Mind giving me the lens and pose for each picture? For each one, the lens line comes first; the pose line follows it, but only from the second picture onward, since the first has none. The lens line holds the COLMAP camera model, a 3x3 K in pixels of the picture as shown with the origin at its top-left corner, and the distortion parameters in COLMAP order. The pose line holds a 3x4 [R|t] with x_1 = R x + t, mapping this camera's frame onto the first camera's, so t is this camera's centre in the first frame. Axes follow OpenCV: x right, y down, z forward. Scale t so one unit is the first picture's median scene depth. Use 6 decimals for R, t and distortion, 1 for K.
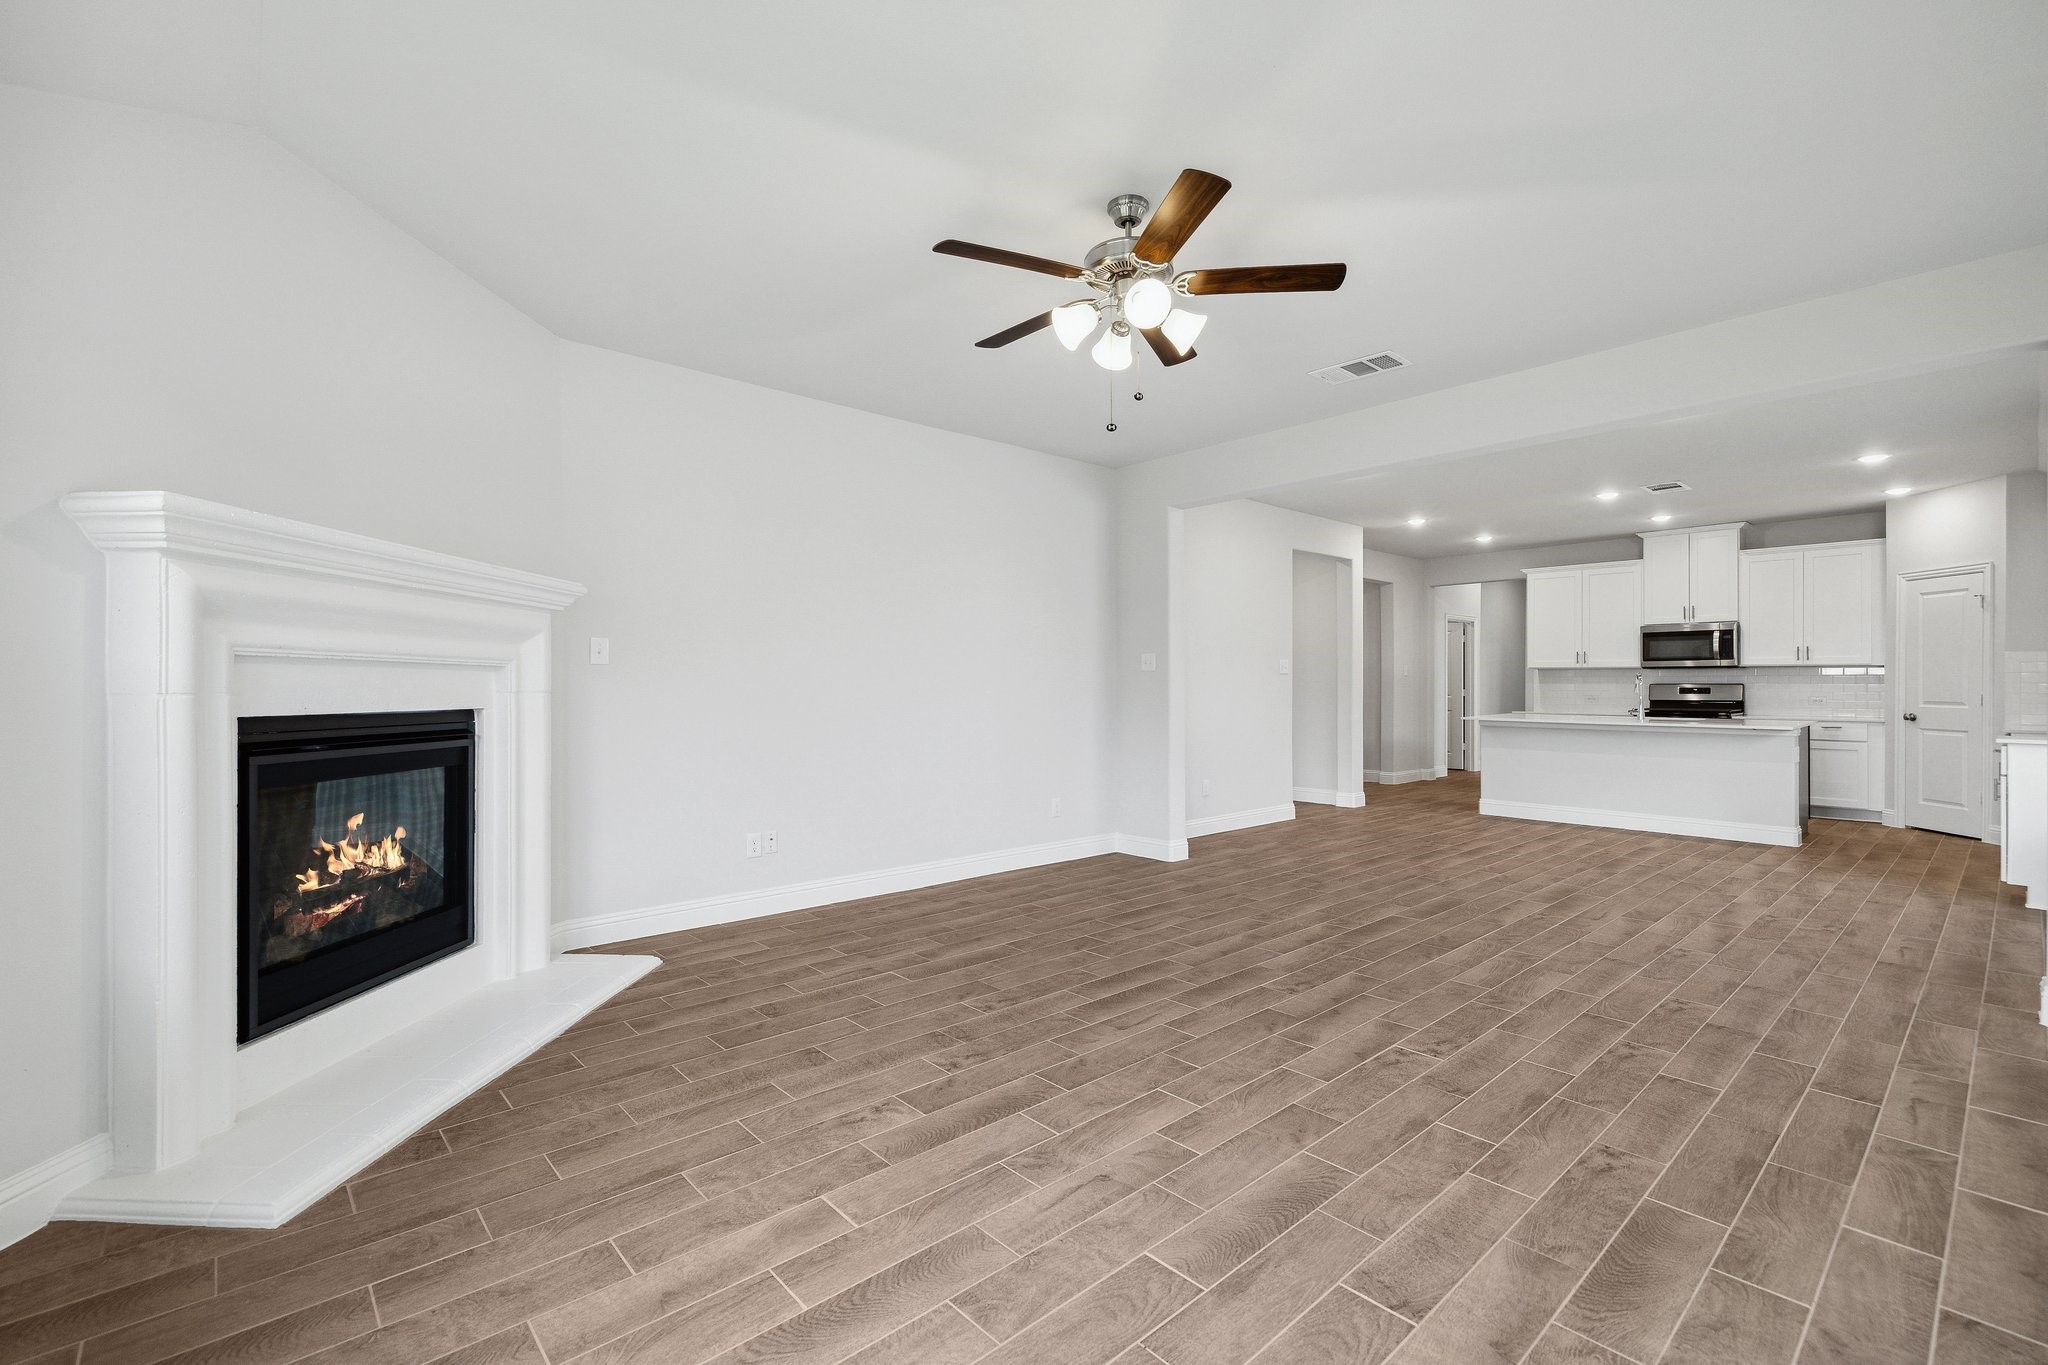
lens RADIAL K [[950.8, 0, 943.6], [0, 950.8, 686.0], [0, 0, 1]] dist [0.001404, -0.000071]
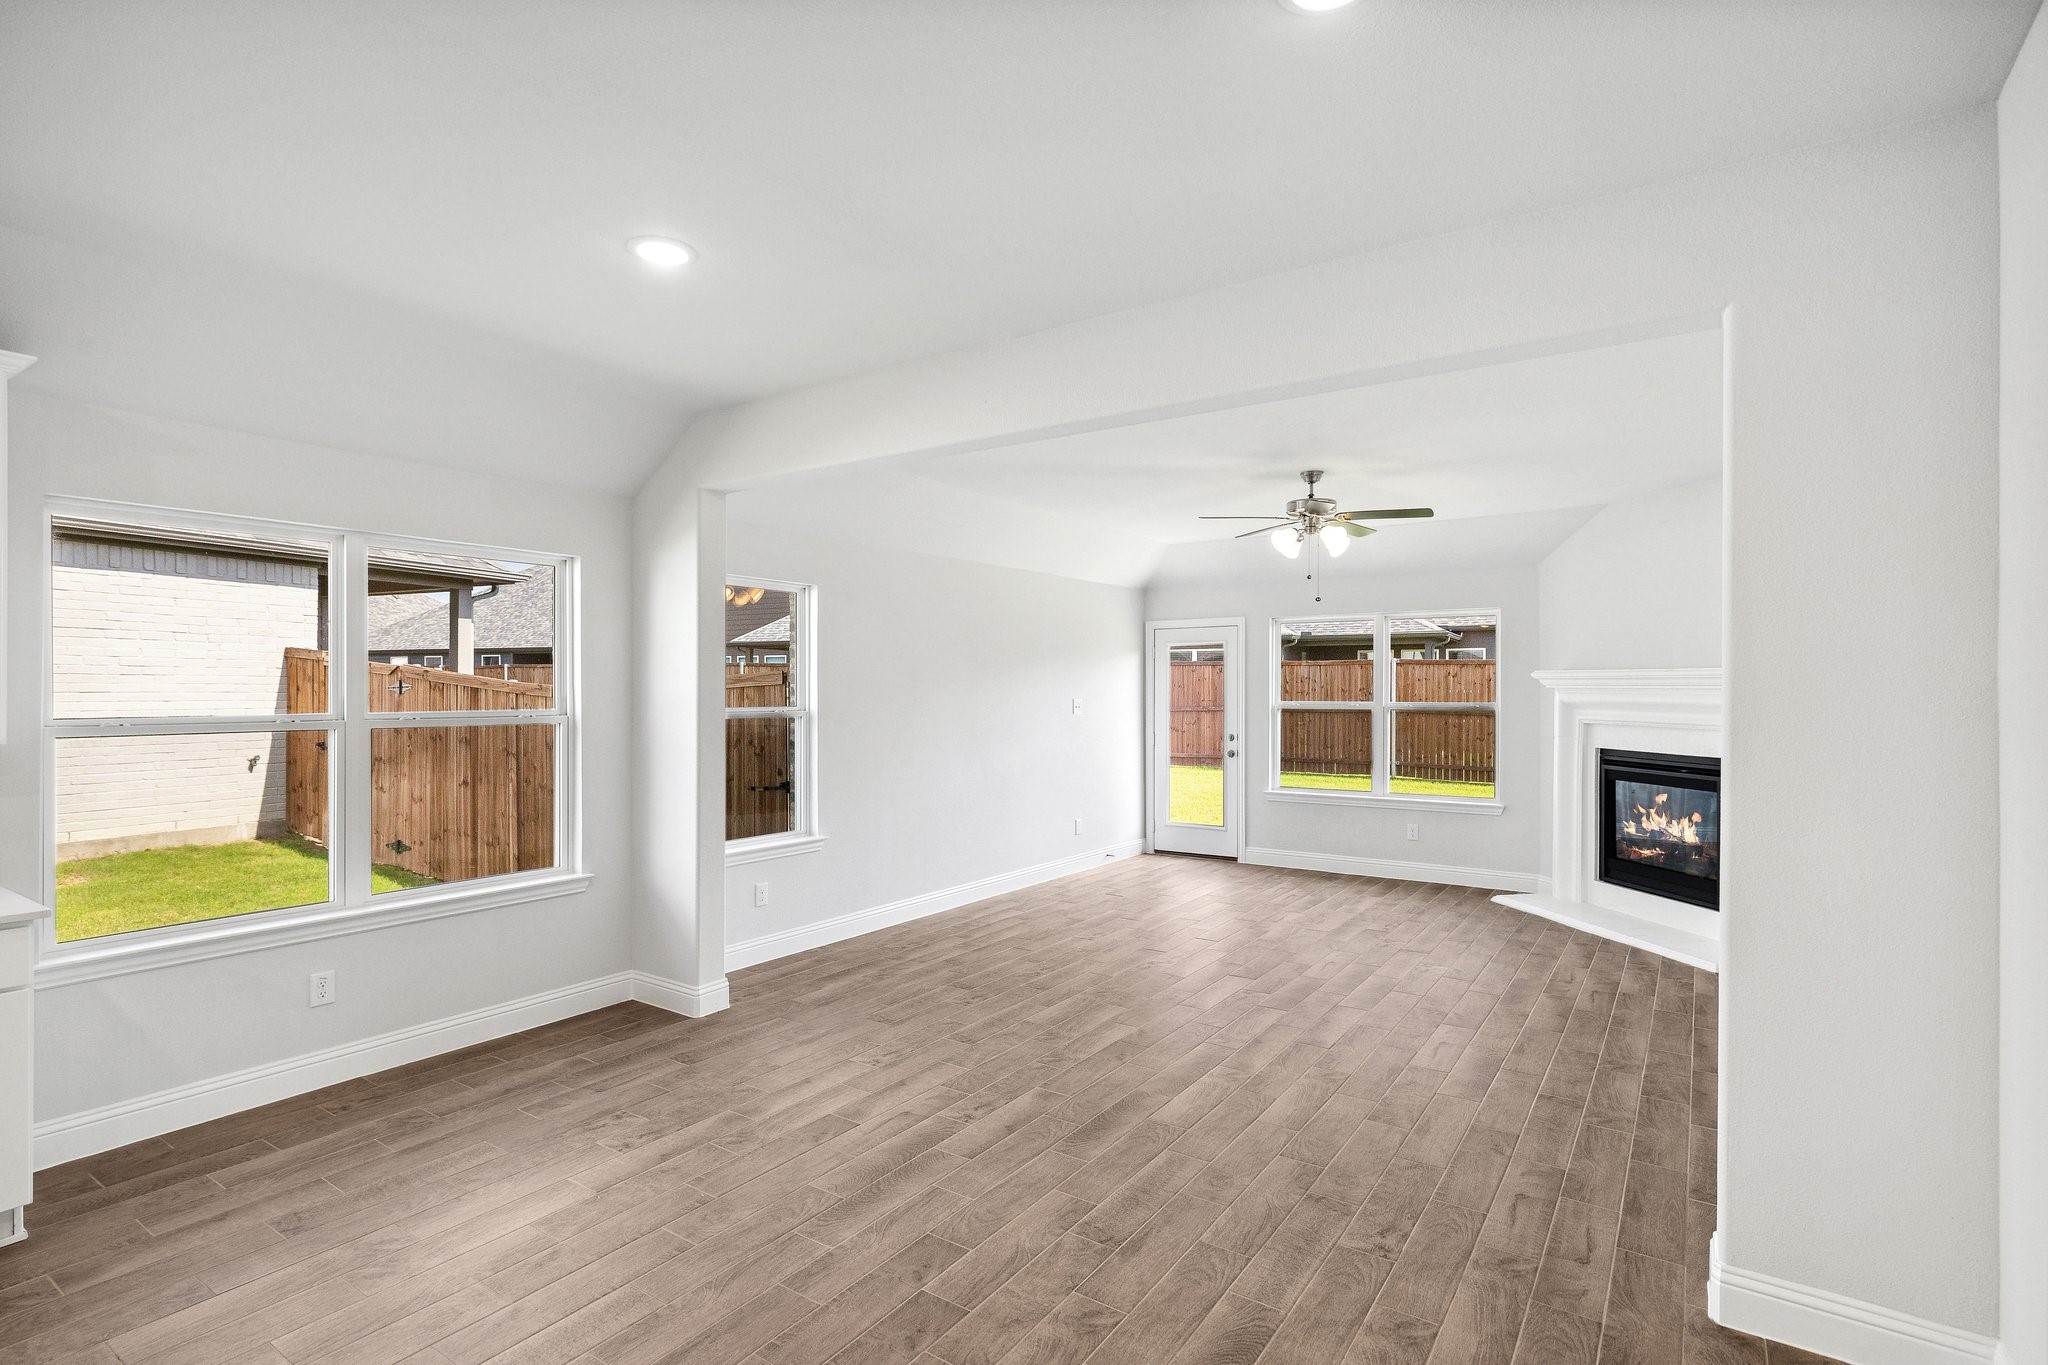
lens RADIAL K [[1024.0, 0, 979.1], [0, 1024.0, 682.4], [0, 0, 1]] dist [-0.002064, 0.000940]
pose [[-0.969170, -0.003957, -0.246361, 1.246498], [-0.002023, 0.999965, -0.008102, -0.098394], [0.246385, -0.007354, -0.969144, 2.652932]]
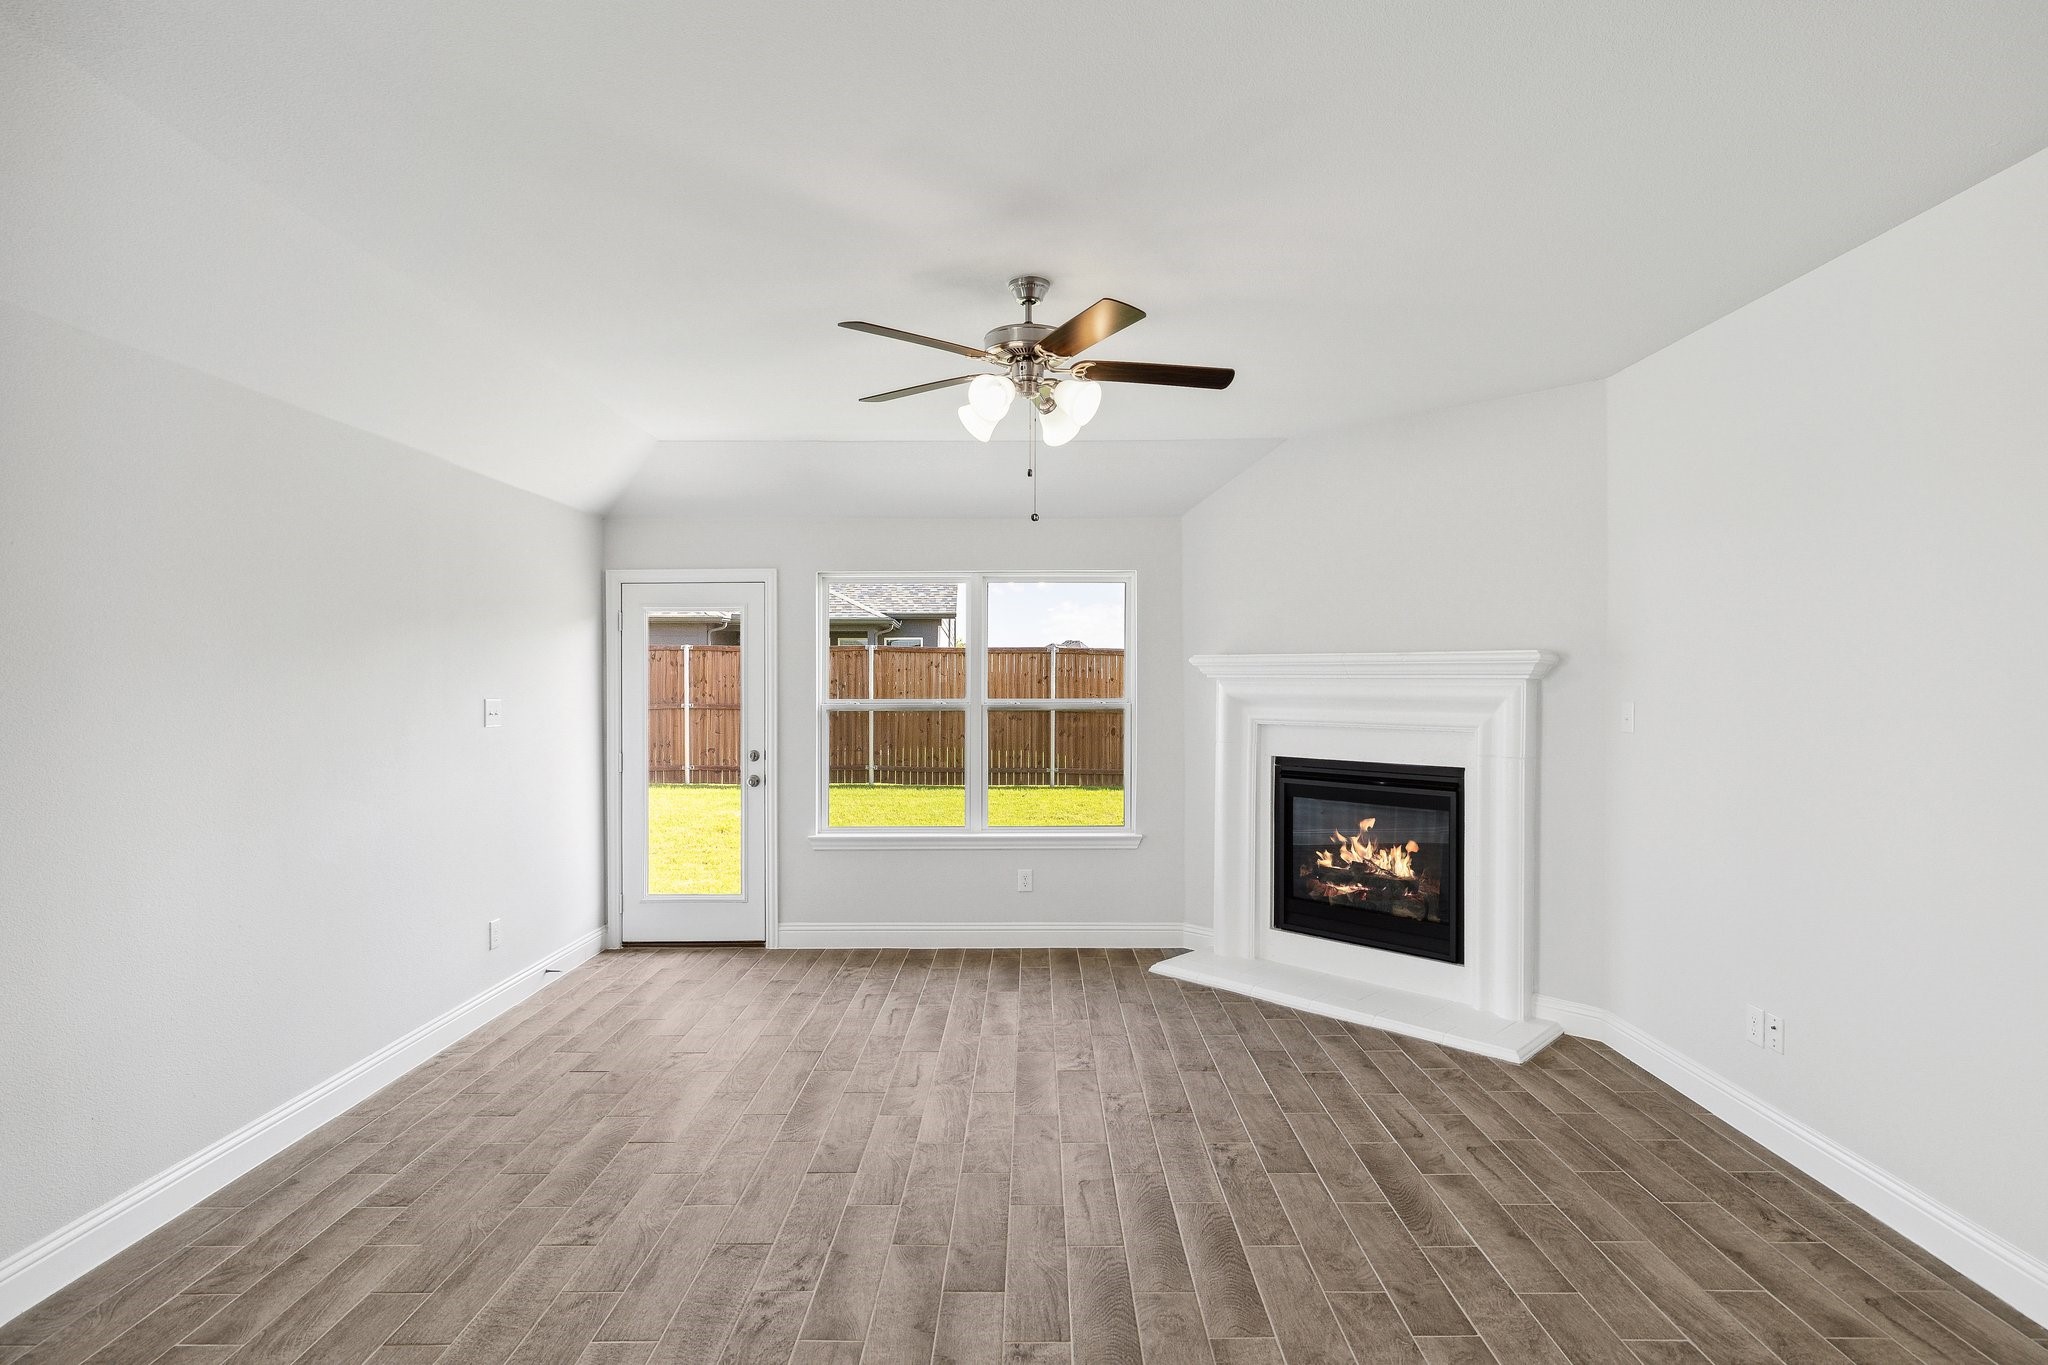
lens RADIAL K [[1079.9, 0, 1076.1], [0, 1079.9, 684.5], [0, 0, 1]] dist [-0.002592, 0.001274]
pose [[-0.623309, 0.002049, -0.781973, 1.008954], [0.001710, 0.999998, 0.001258, -0.099142], [0.781974, -0.000553, -0.623311, 1.691562]]
